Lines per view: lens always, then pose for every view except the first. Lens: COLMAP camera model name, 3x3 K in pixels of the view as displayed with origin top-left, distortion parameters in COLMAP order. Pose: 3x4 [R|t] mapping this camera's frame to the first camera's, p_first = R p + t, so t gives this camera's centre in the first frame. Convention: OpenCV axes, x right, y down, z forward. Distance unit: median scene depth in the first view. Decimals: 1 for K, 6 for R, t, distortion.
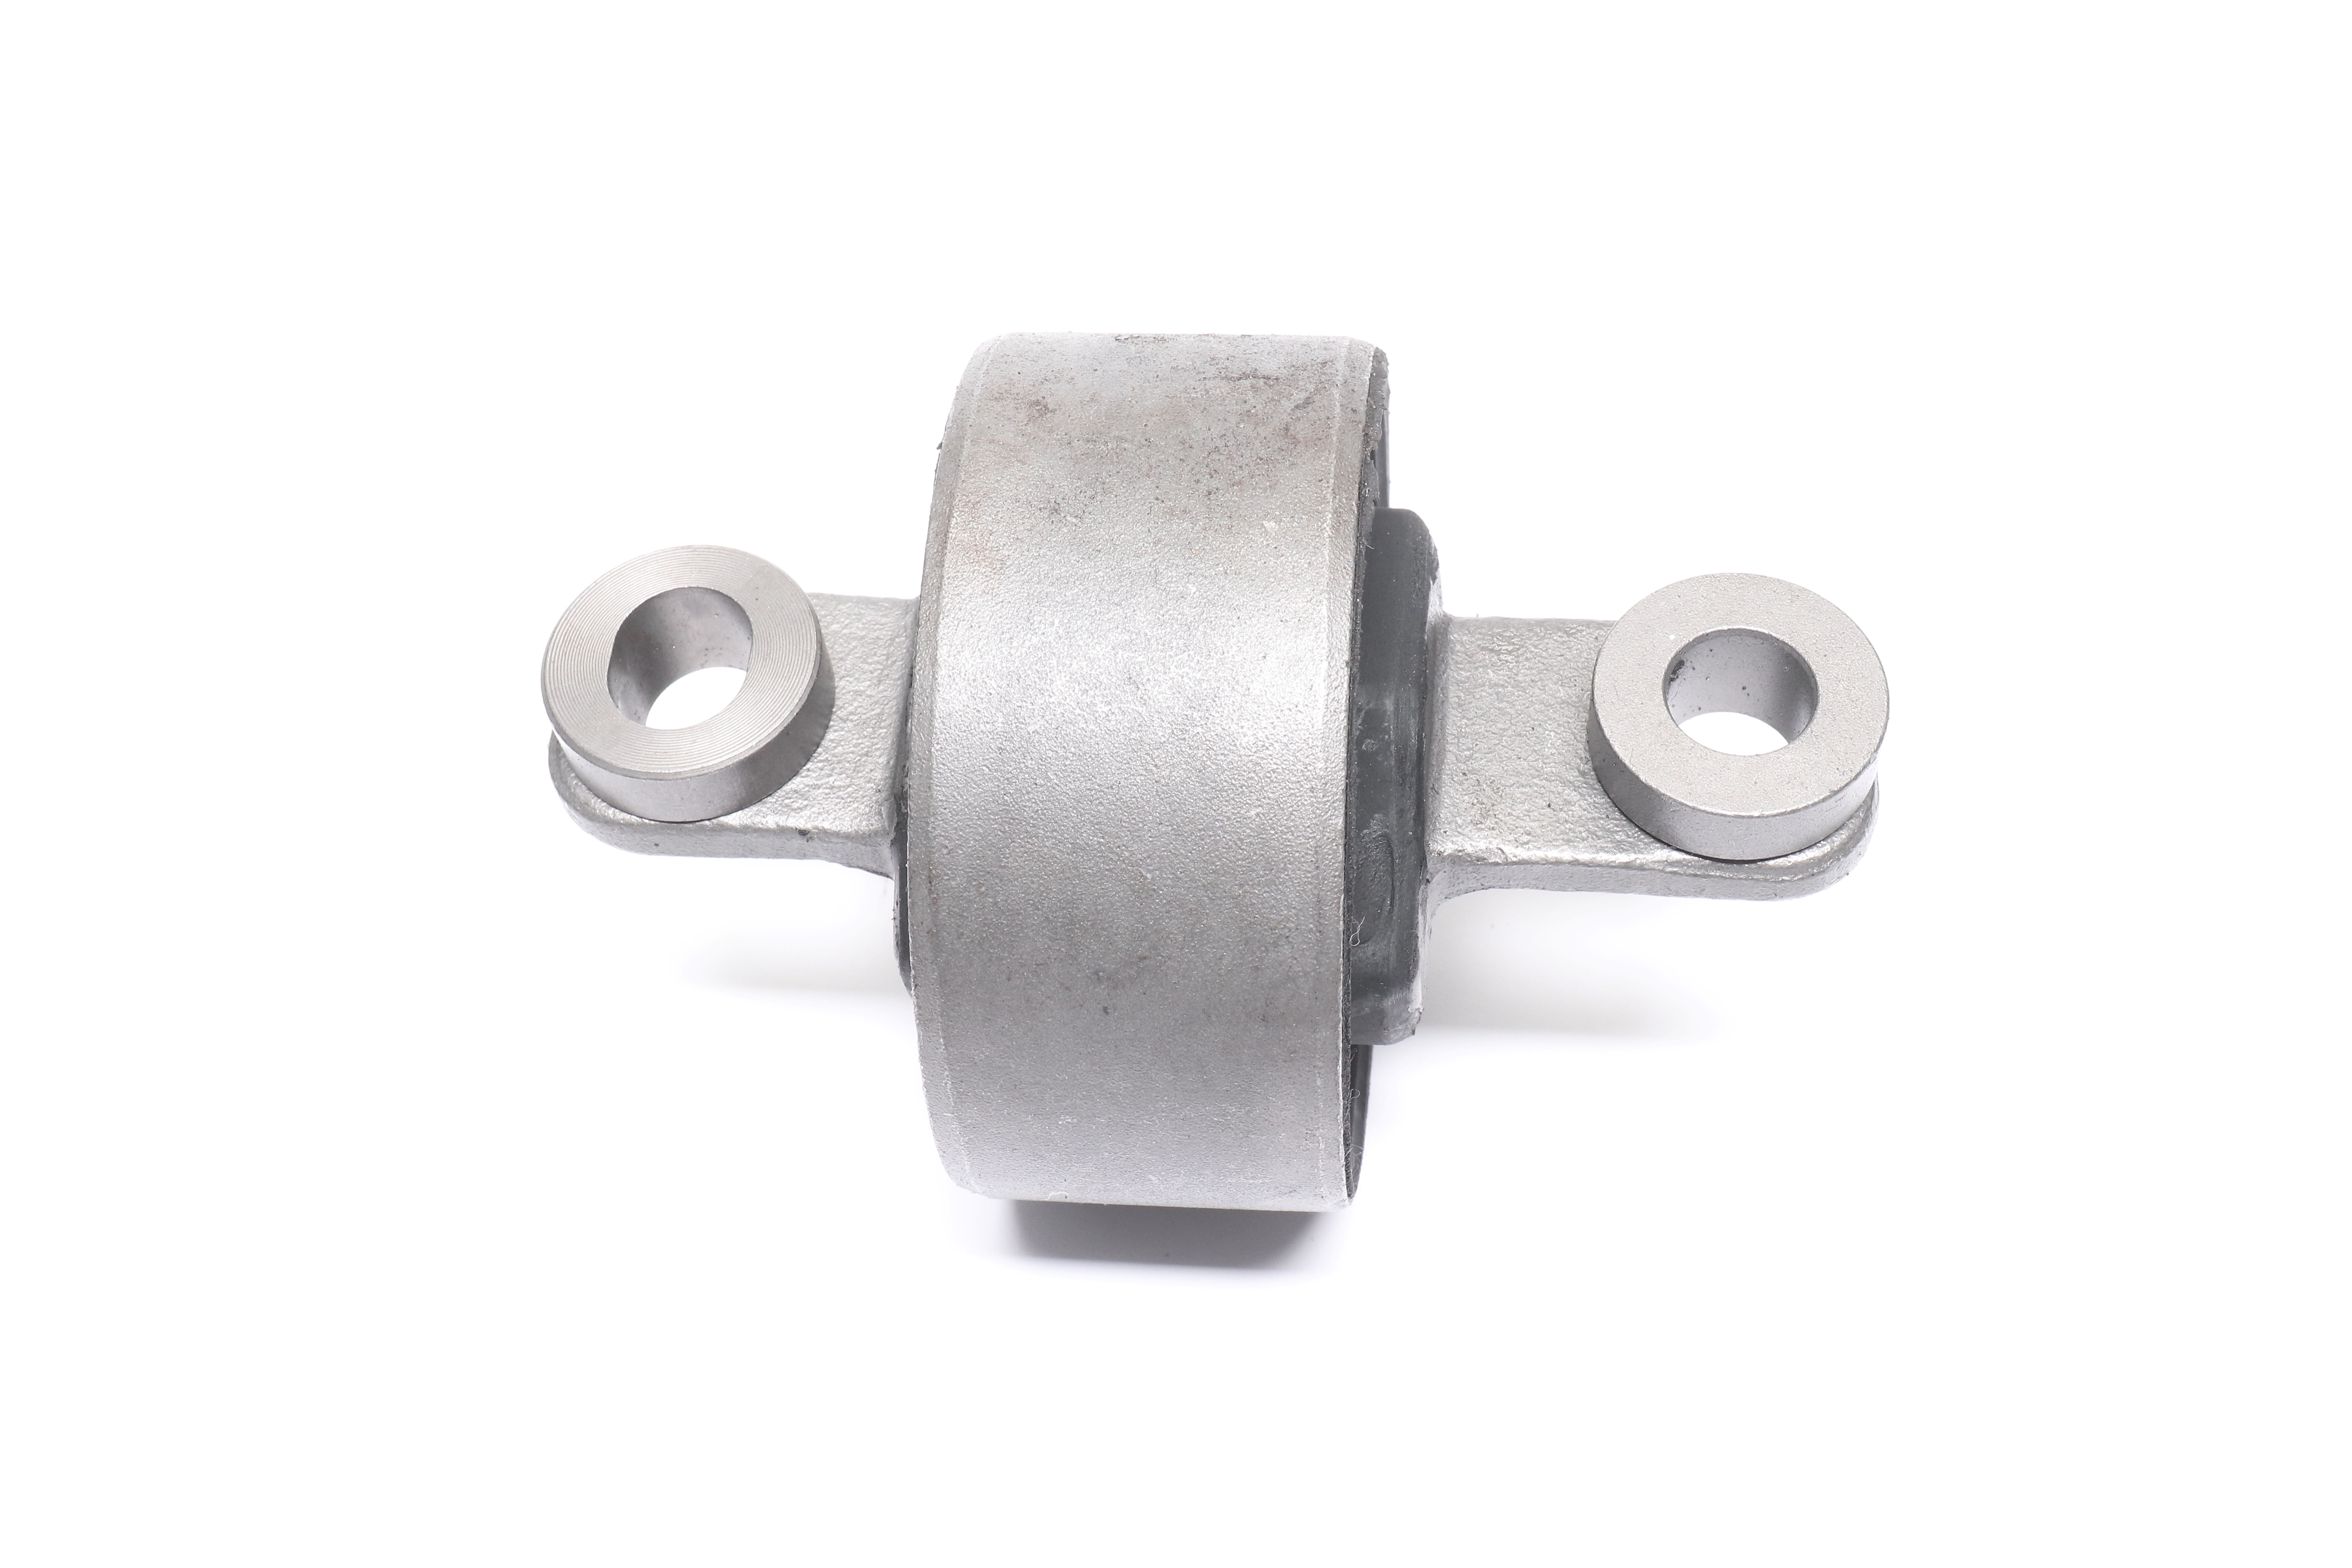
lens RADIAL K [[3497.6, 0, 1176.0], [0, 3497.6, 784.0], [0, 0, 1]] dist [-0.008008, -0.005579]
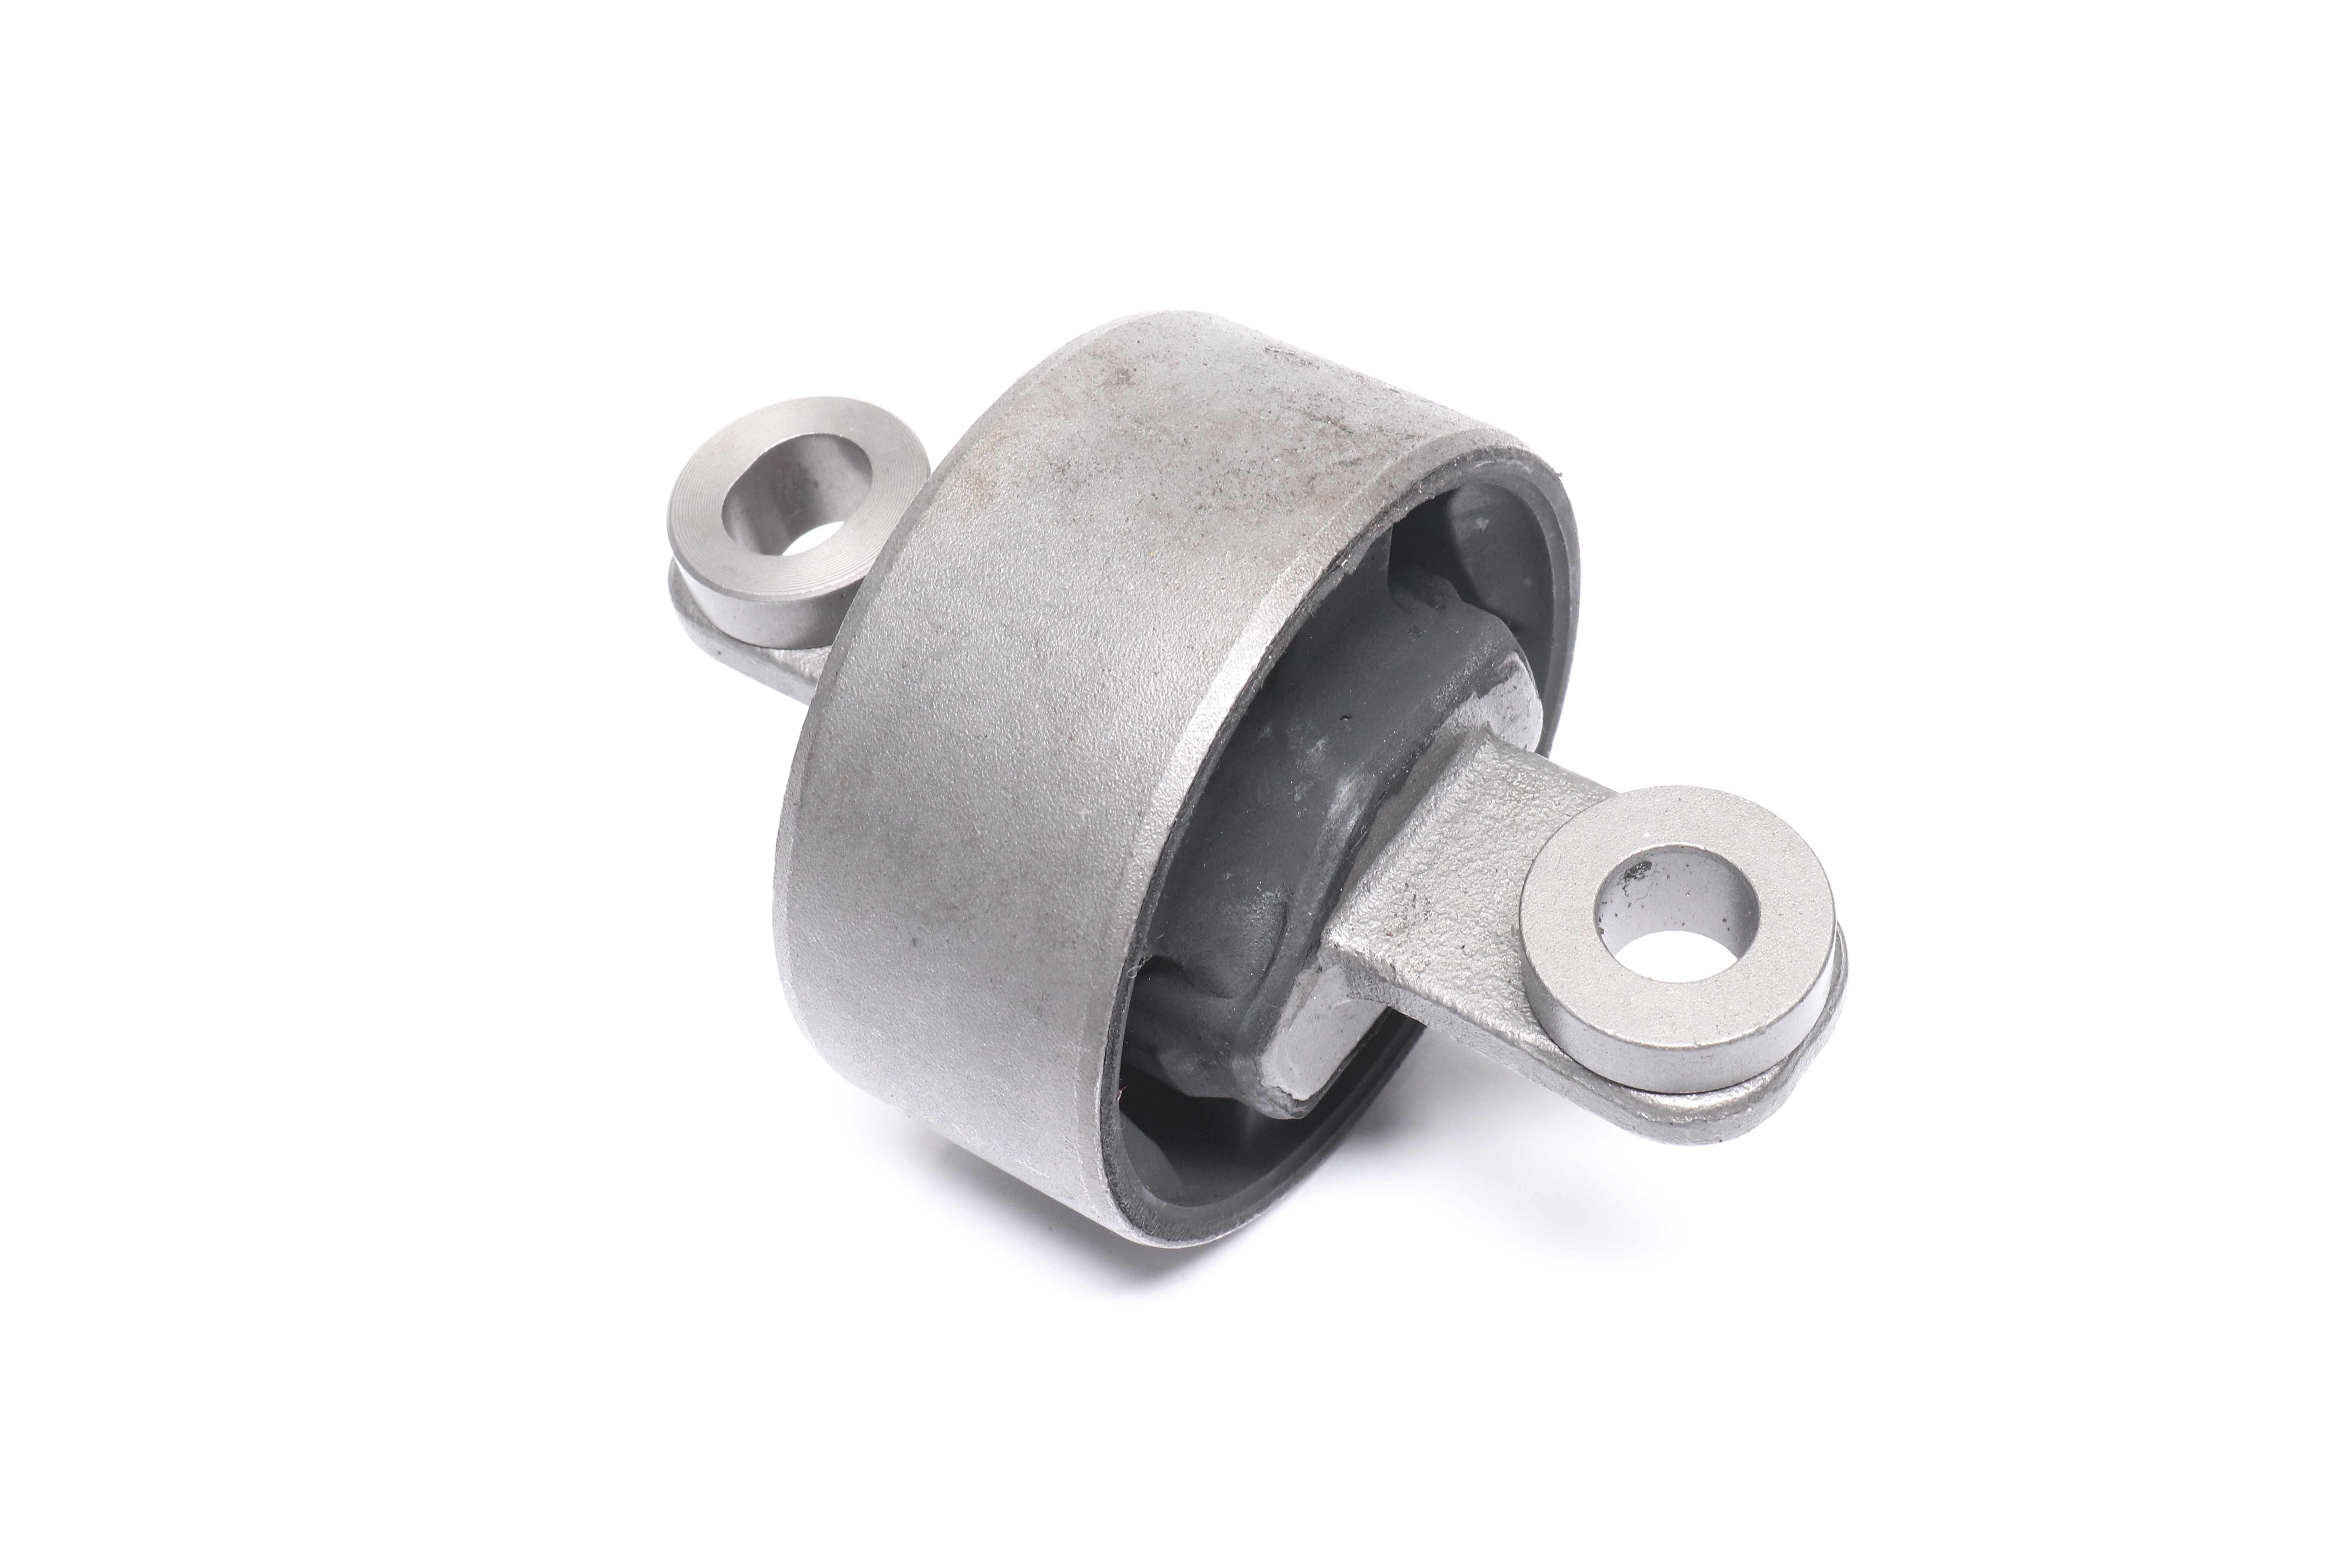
lens RADIAL K [[3504.0, 0, 1175.9], [0, 3504.0, 817.6], [0, 0, 1]] dist [0.016228, 0.007682]
pose [[0.850591, 0.379525, -0.363943, 0.387971], [-0.376652, 0.922724, 0.081937, -0.078257], [0.366916, 0.067385, 0.927810, 0.074302]]
